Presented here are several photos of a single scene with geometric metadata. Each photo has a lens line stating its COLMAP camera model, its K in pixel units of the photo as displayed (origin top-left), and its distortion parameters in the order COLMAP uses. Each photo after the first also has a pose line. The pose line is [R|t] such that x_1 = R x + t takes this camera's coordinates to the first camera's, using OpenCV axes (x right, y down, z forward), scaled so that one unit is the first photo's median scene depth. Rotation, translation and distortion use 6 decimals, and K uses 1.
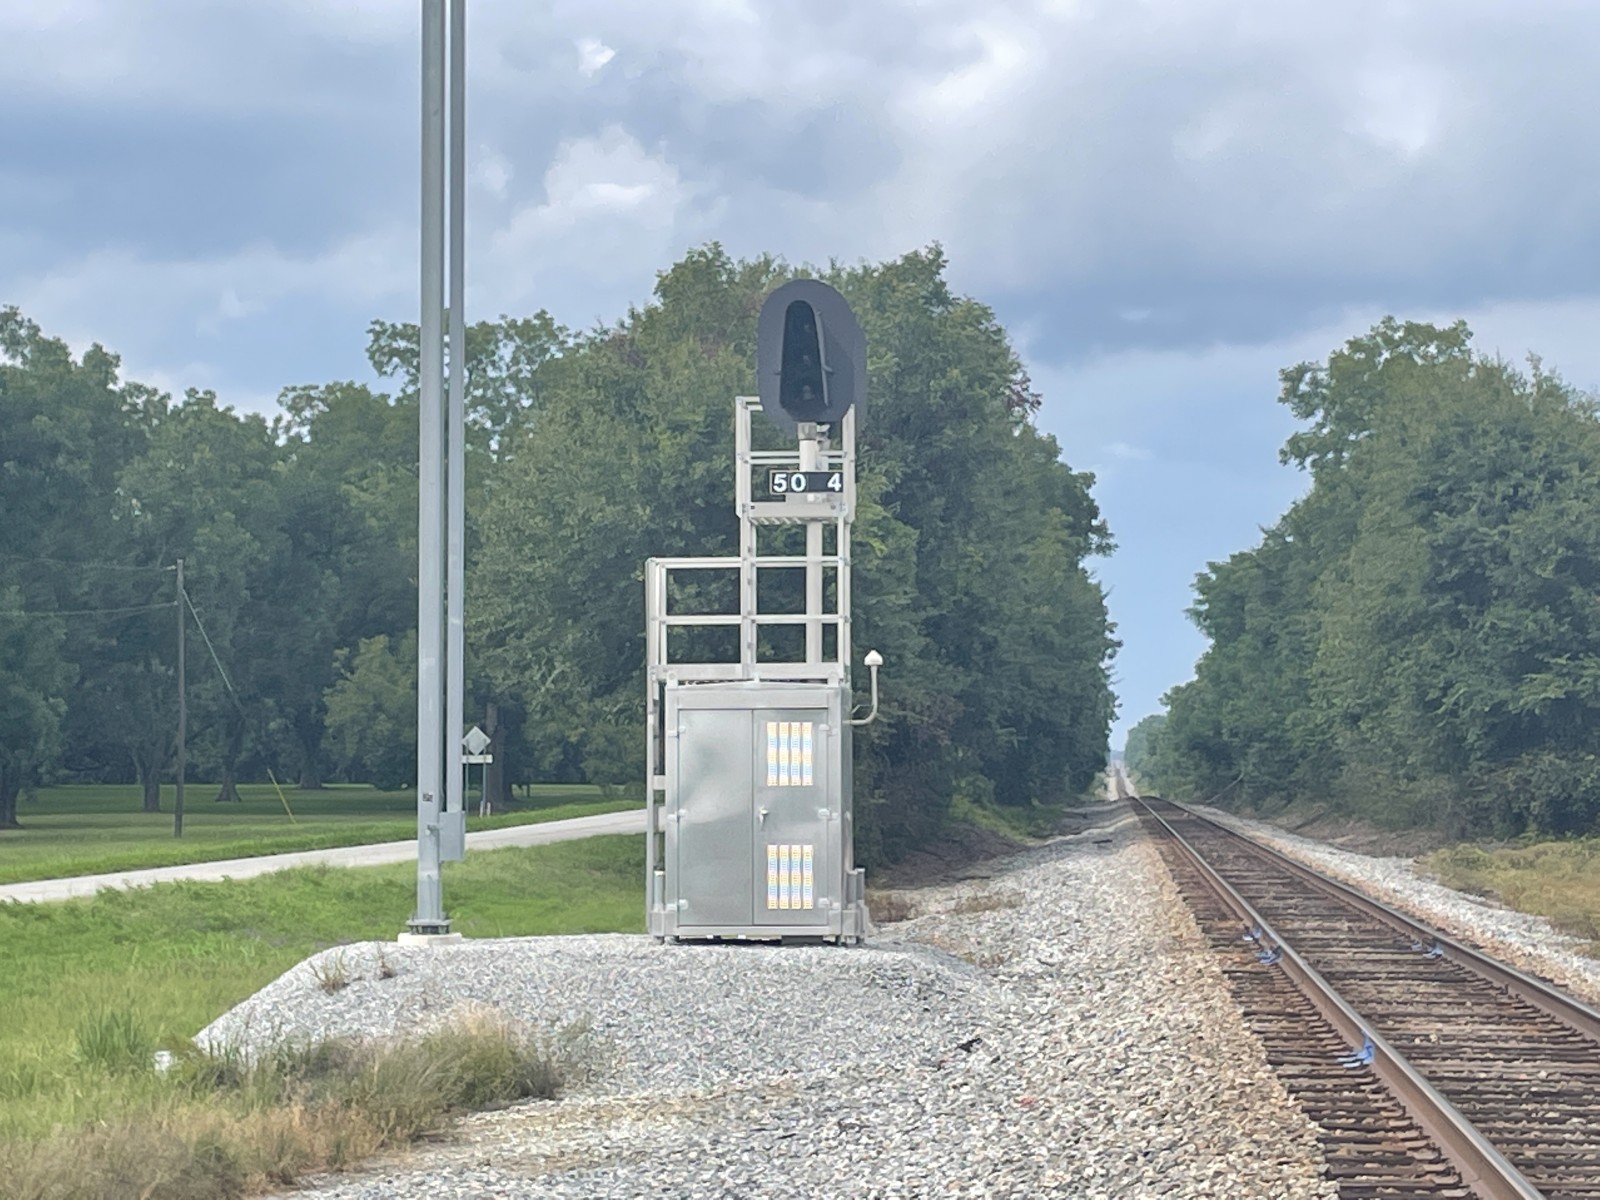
lens RADIAL K [[3787.0, 0, 800.0], [0, 3787.0, 600.0], [0, 0, 1]] dist [0.126912, 0.000000]
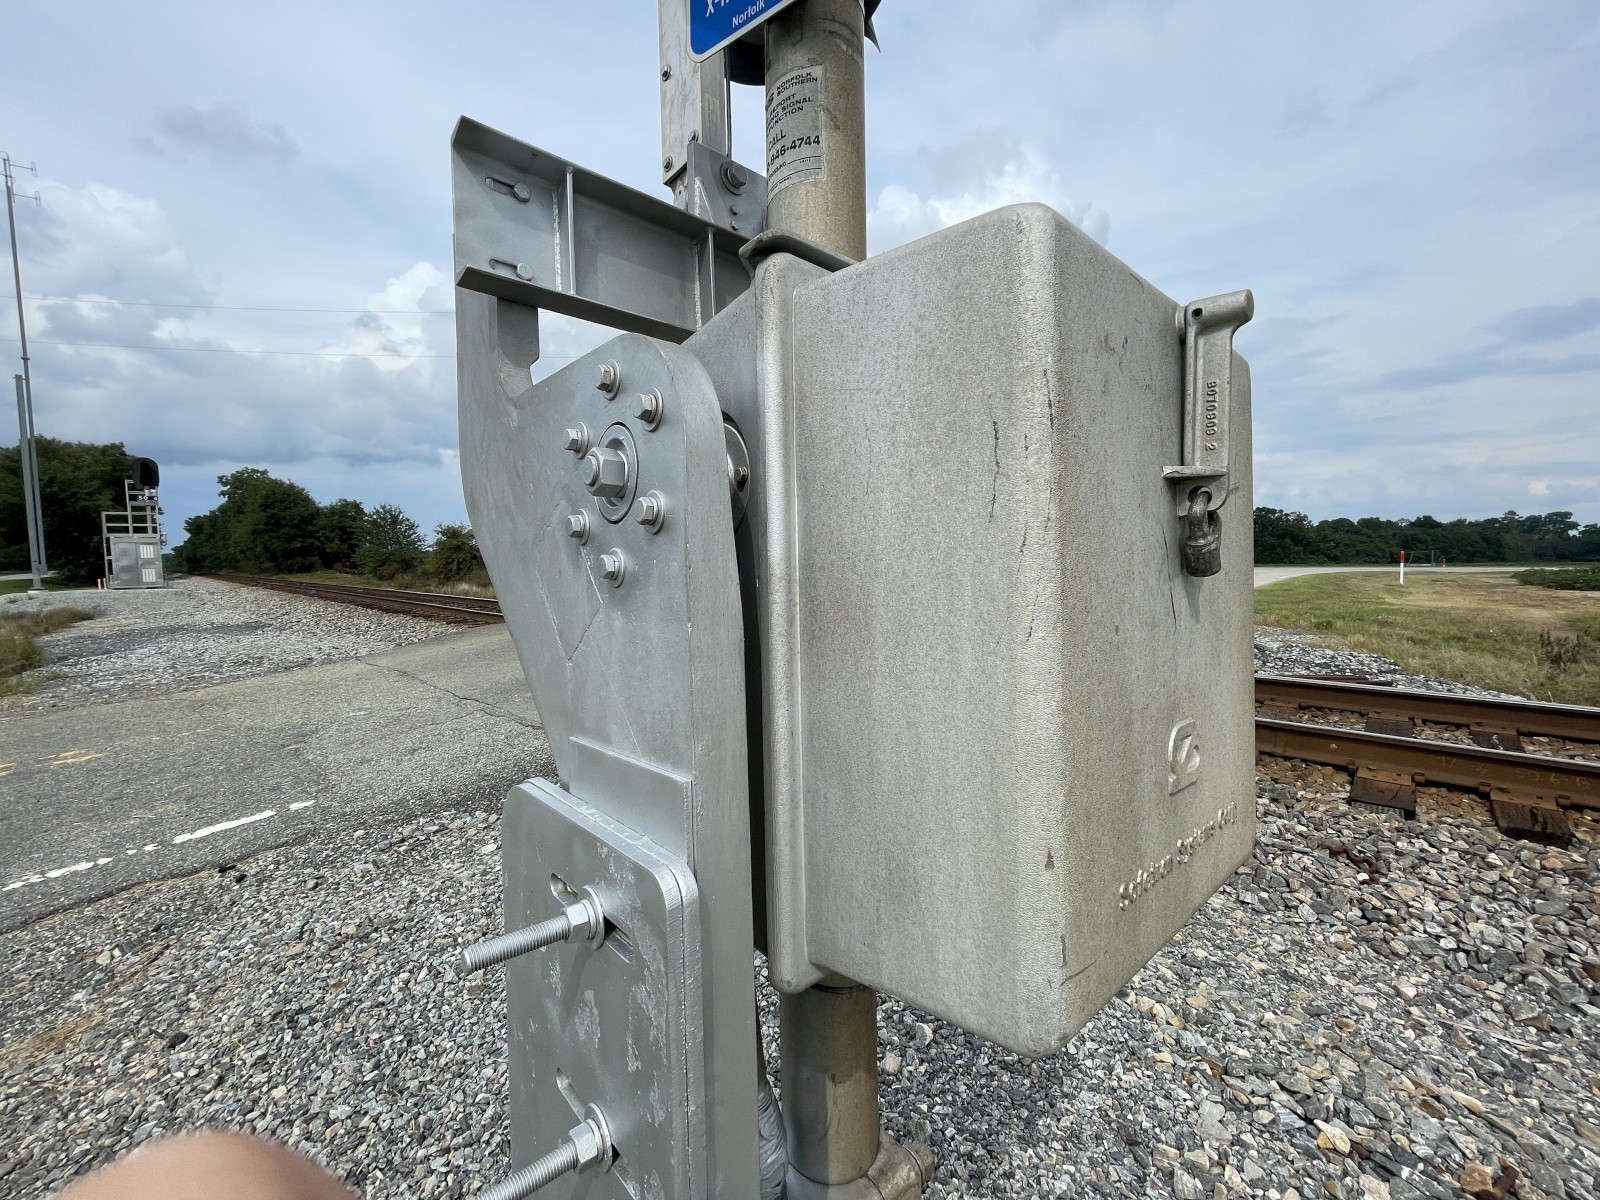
lens RADIAL K [[651.1, 0, 803.5], [0, 651.1, 594.4], [0, 0, 1]] dist [0.007987, -0.003279]
pose [[0.643365, -0.053115, 0.763715, -0.104290], [-0.018665, 0.996205, 0.085007, 0.006453], [-0.765332, -0.068945, 0.639932, -0.231426]]
